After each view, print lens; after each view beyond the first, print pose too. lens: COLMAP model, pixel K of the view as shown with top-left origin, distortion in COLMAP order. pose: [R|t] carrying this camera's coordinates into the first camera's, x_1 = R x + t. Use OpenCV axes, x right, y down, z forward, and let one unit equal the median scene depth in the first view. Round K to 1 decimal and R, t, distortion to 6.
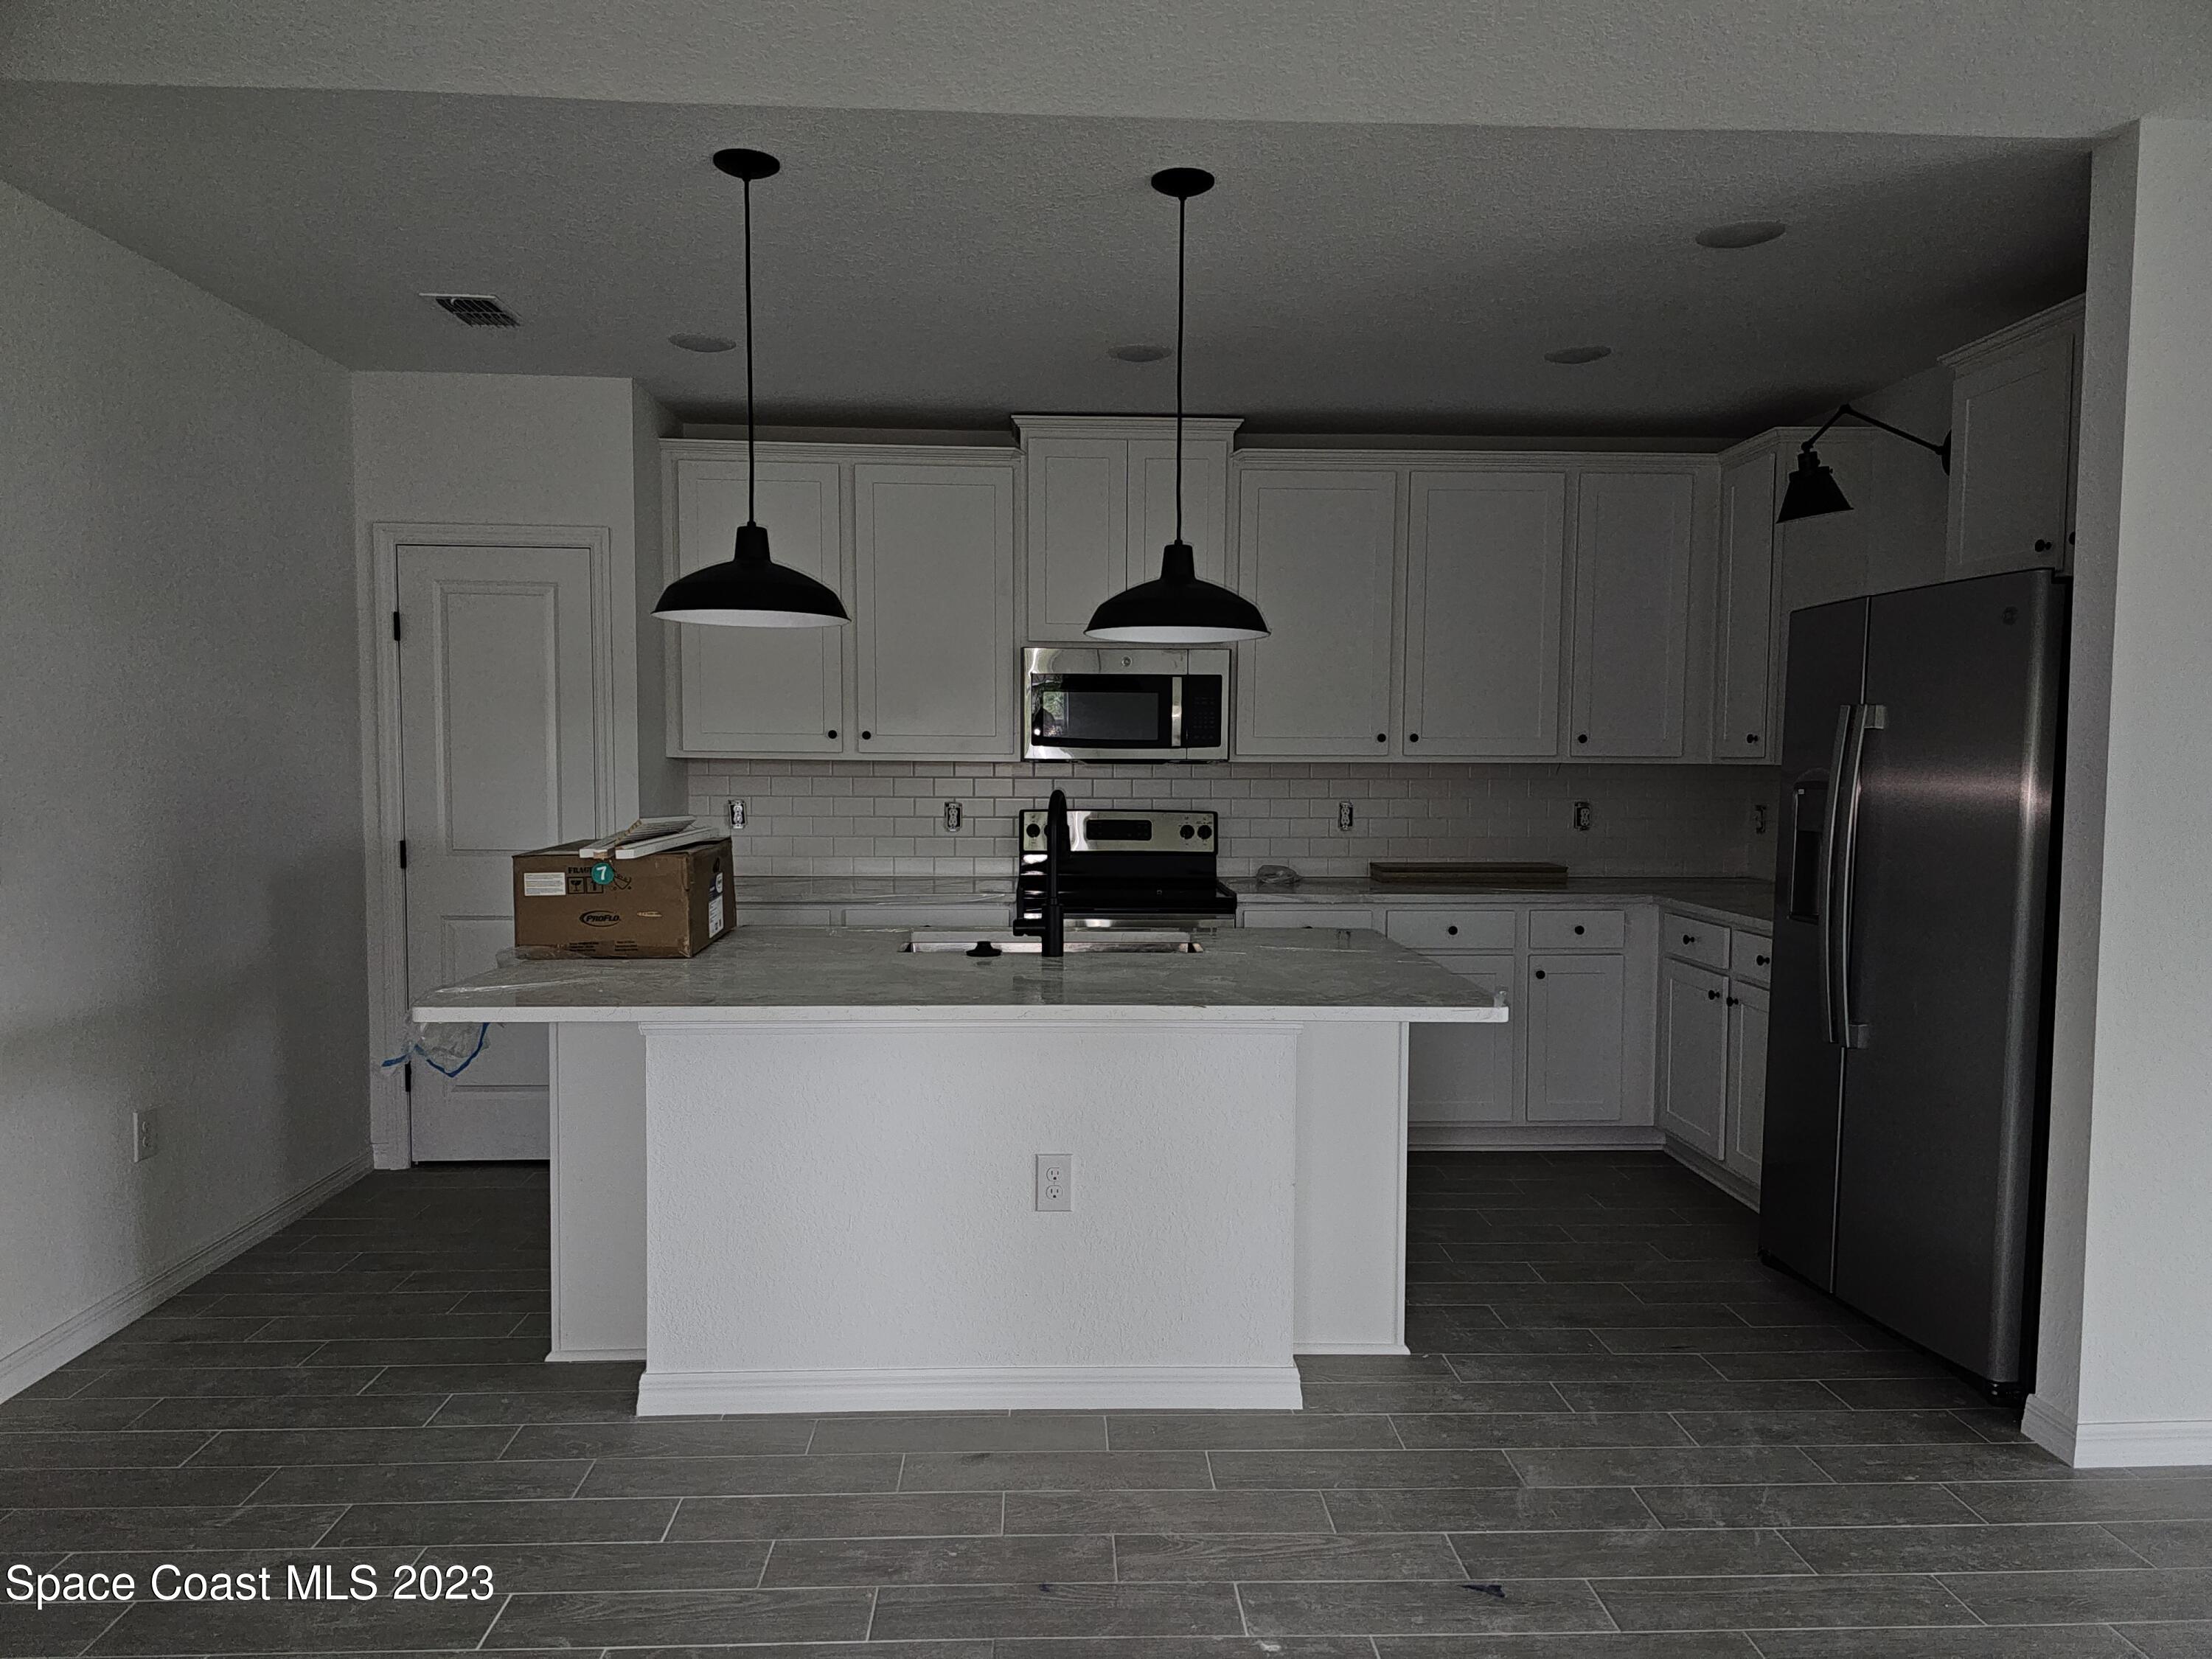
lens RADIAL K [[1474.6, 0, 1106.0], [0, 1474.6, 829.5], [0, 0, 1]] dist [0.073112, -0.091359]
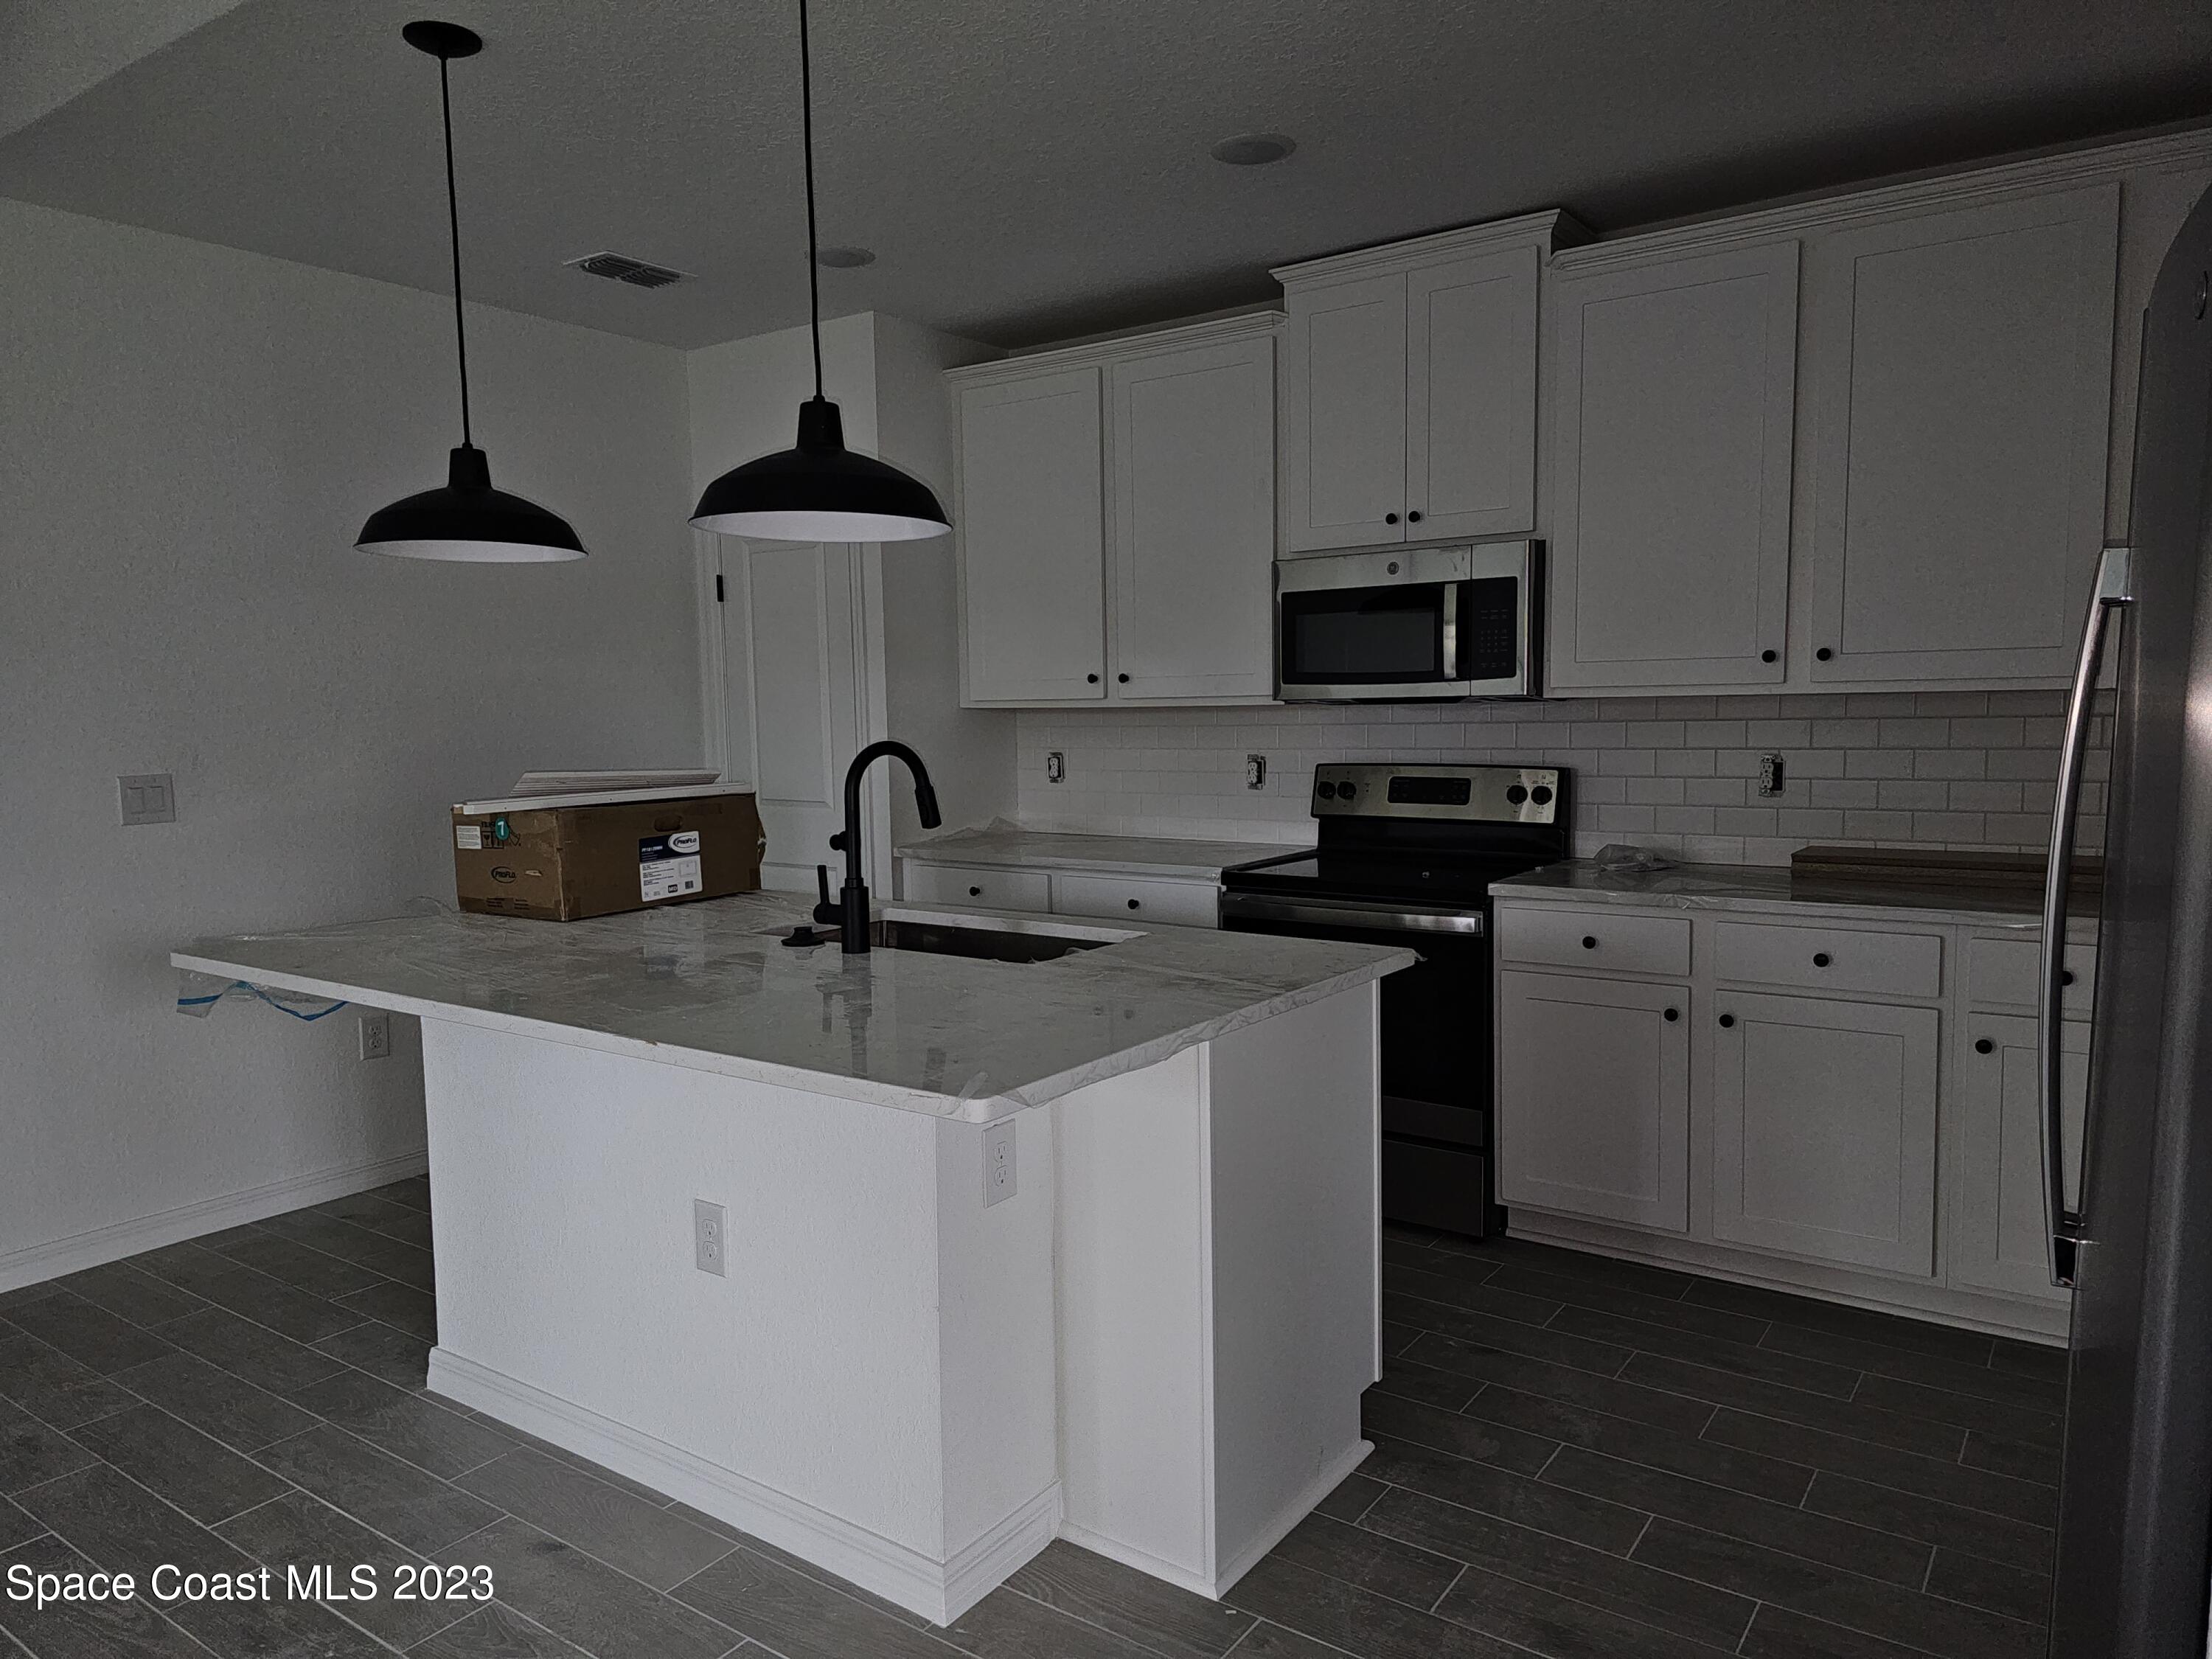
lens RADIAL K [[1474.6, 0, 1106.0], [0, 1474.6, 829.5], [0, 0, 1]] dist [0.073112, -0.091359]
pose [[0.789310, 0.033138, -0.613099, 0.367896], [-0.011595, 0.999169, 0.039076, -0.008001], [0.613885, -0.023734, 0.789039, 0.304987]]
